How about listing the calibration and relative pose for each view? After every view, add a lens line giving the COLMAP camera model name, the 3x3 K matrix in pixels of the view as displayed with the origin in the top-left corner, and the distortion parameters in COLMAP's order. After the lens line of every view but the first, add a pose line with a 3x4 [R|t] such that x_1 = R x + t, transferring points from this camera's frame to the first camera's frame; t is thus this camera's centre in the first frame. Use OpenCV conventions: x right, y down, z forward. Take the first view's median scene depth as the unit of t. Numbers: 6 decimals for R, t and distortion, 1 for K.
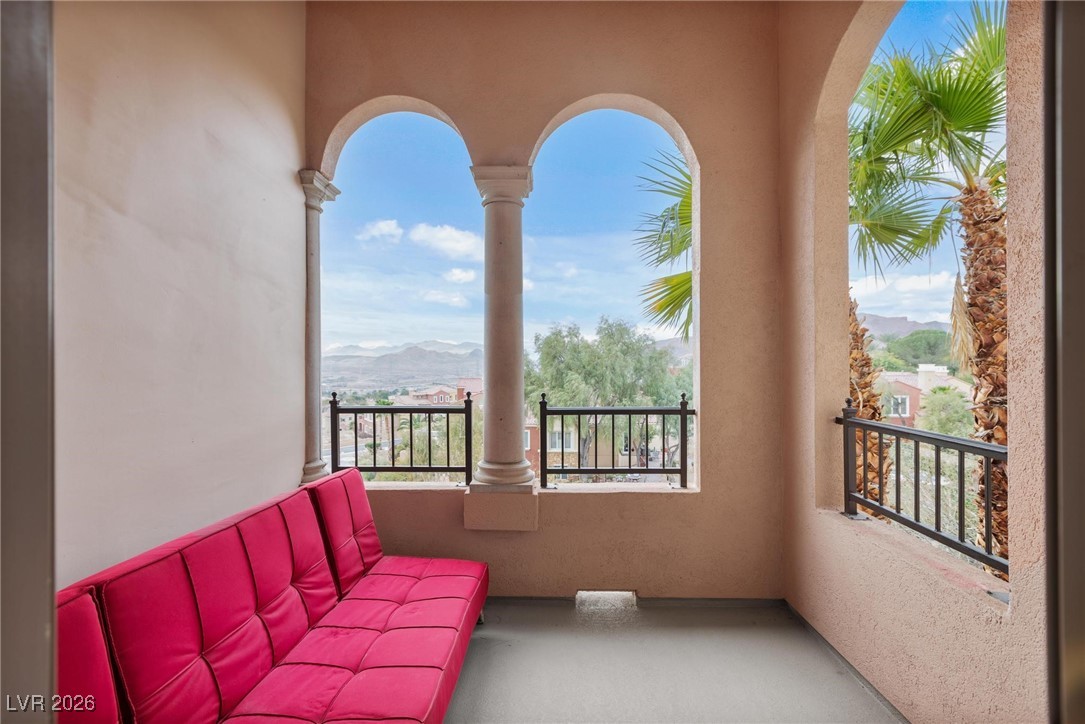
lens RADIAL K [[495.4, 0, 543.1], [0, 495.4, 361.6], [0, 0, 1]] dist [0.004941, -0.000521]
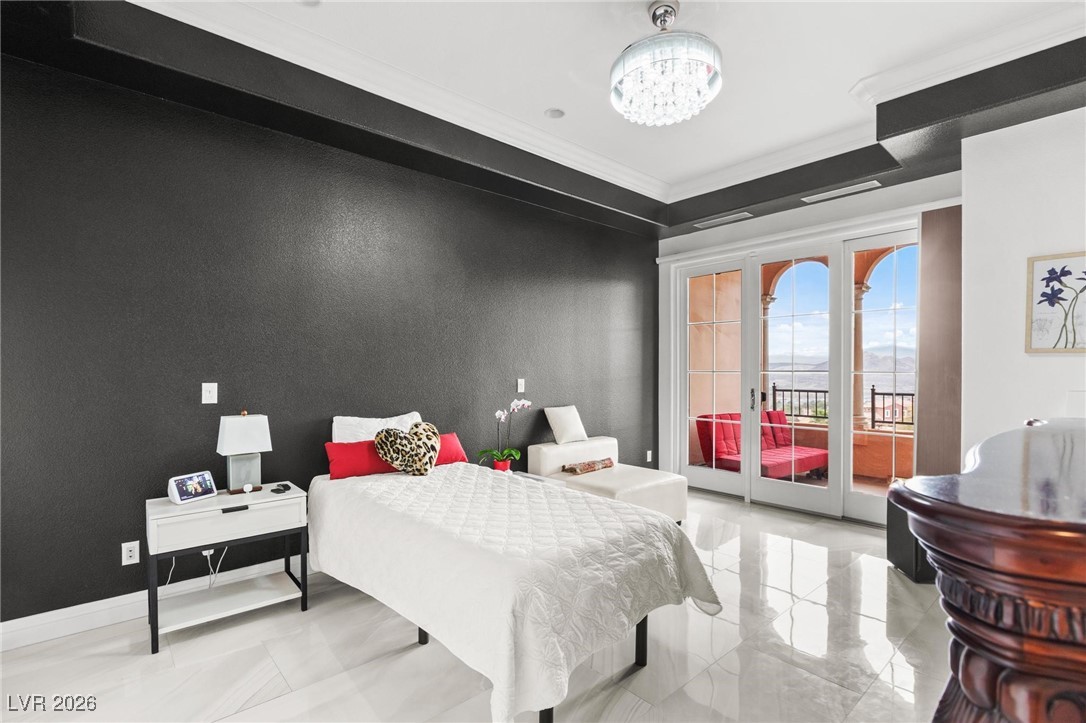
lens RADIAL K [[511.2, 0, 533.6], [0, 511.2, 372.7], [0, 0, 1]] dist [-0.005550, -0.000214]
pose [[0.672910, 0.004050, -0.739713, 0.052547], [0.000775, 0.999981, 0.006179, -0.000323], [0.739724, -0.004731, 0.672894, -0.128655]]
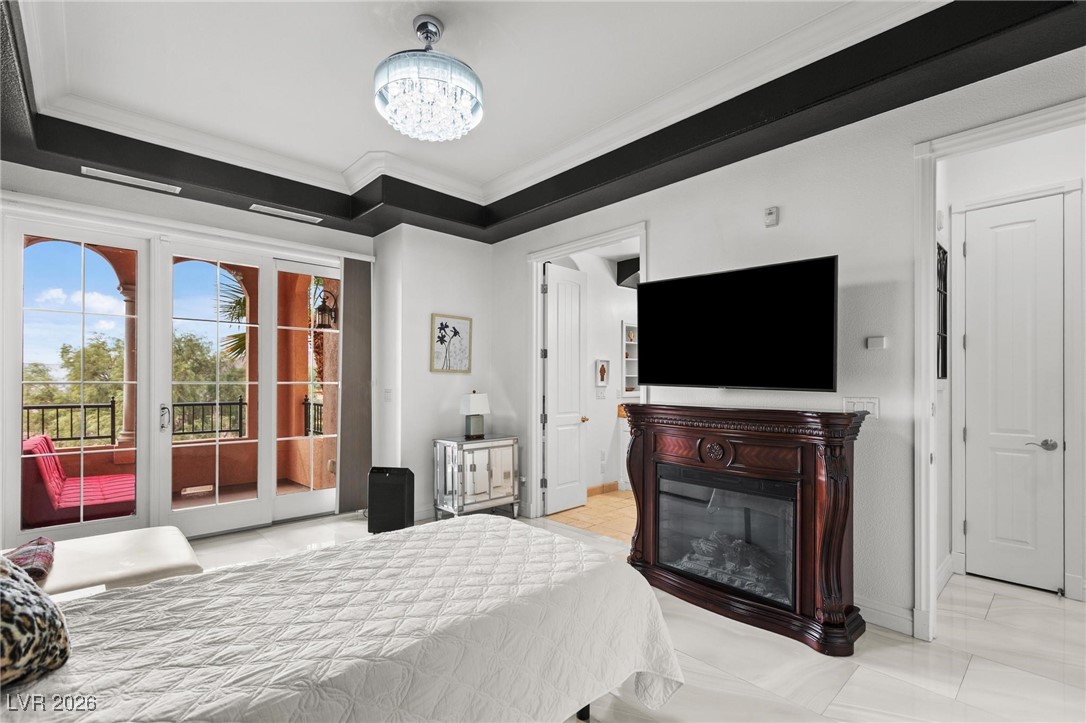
lens RADIAL K [[495.9, 0, 548.2], [0, 495.9, 377.4], [0, 0, 1]] dist [0.004941, -0.000521]
pose [[0.708829, 0.010660, 0.705300, -0.025842], [-0.005823, 0.999940, -0.009261, -0.000378], [-0.705357, 0.002458, 0.708848, -0.128623]]
